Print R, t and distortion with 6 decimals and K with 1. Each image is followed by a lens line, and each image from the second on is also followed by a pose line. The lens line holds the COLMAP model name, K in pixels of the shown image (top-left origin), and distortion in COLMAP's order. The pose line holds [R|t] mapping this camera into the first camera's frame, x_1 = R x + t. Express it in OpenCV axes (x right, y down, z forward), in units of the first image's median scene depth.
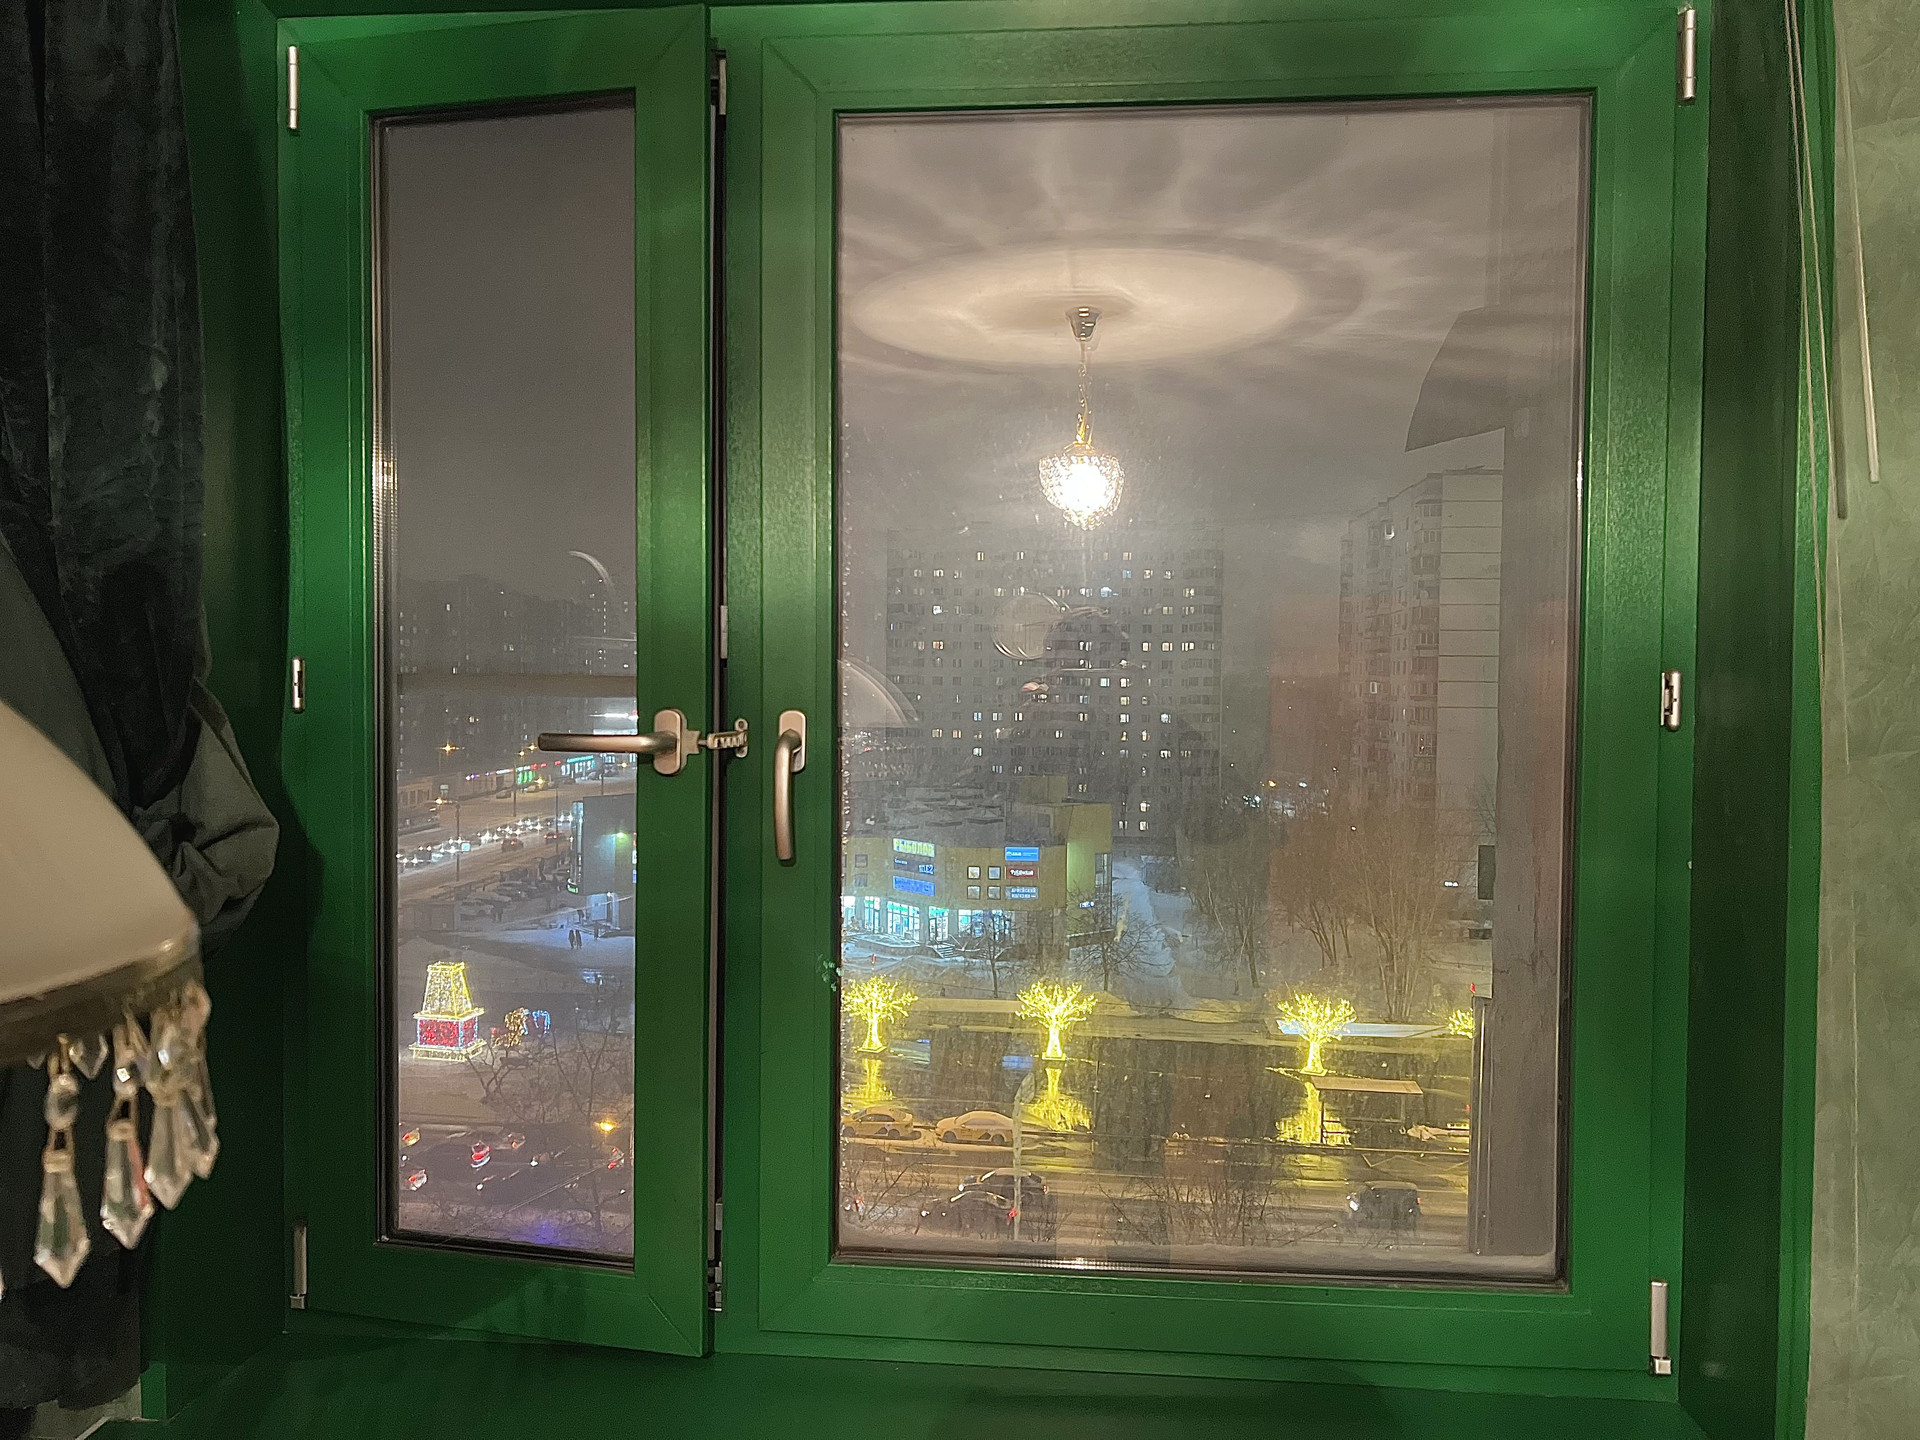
lens RADIAL K [[1425.7, 0, 954.3], [0, 1425.7, 706.9], [0, 0, 1]] dist [0.003947, -0.028170]
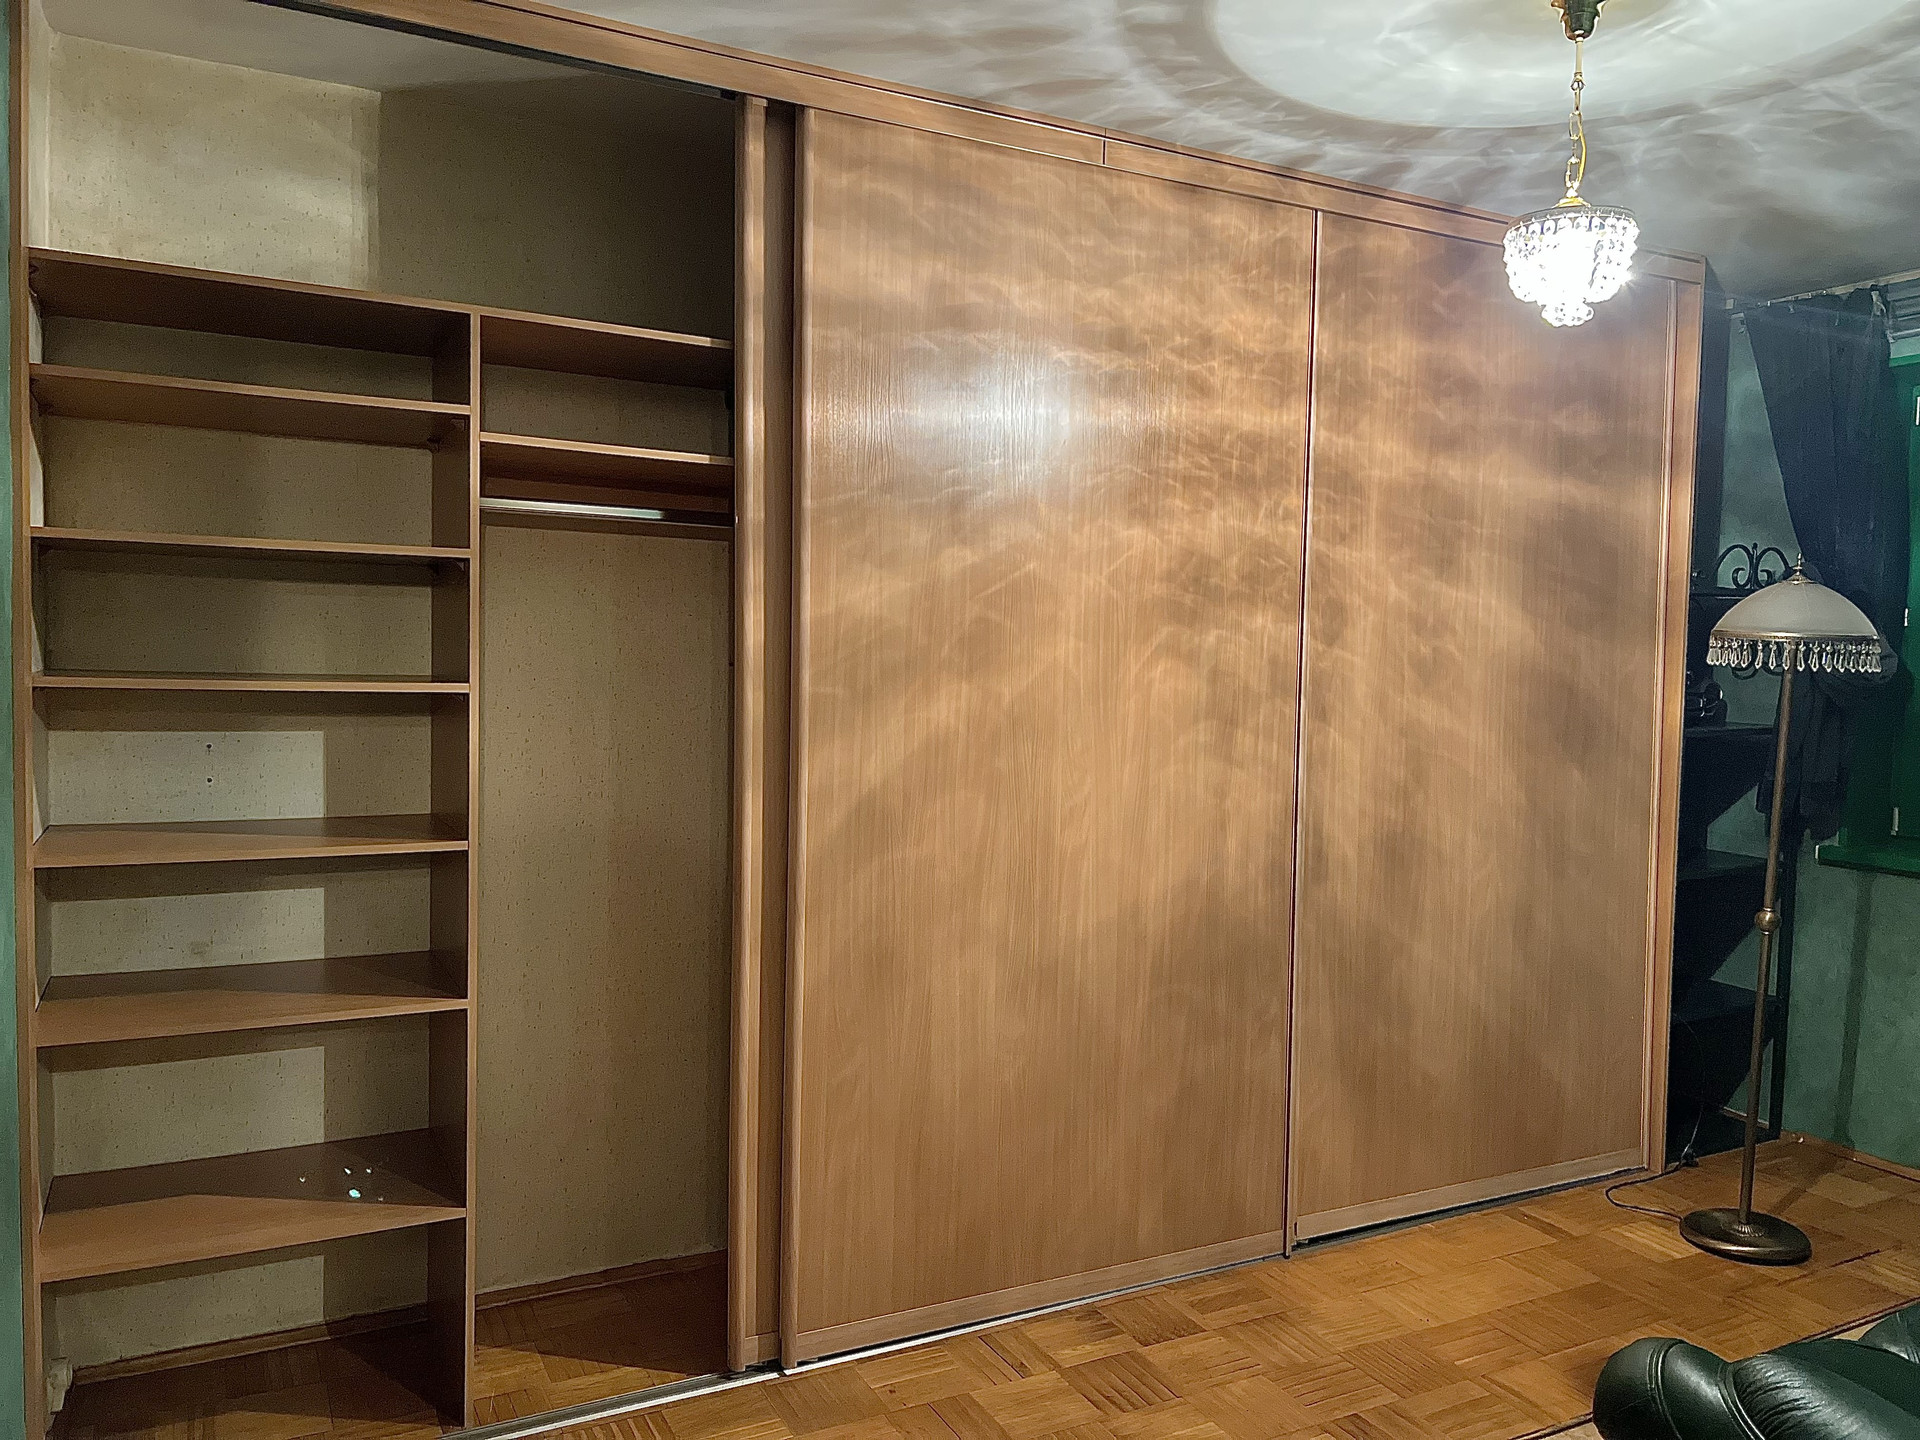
lens RADIAL K [[1425.7, 0, 954.3], [0, 1425.7, 706.9], [0, 0, 1]] dist [0.003947, -0.028170]
pose [[0.515748, 0.044767, -0.855570, 1.040188], [-0.037251, 0.998861, 0.029809, 0.160340], [0.855930, 0.016497, 0.516828, -2.188248]]
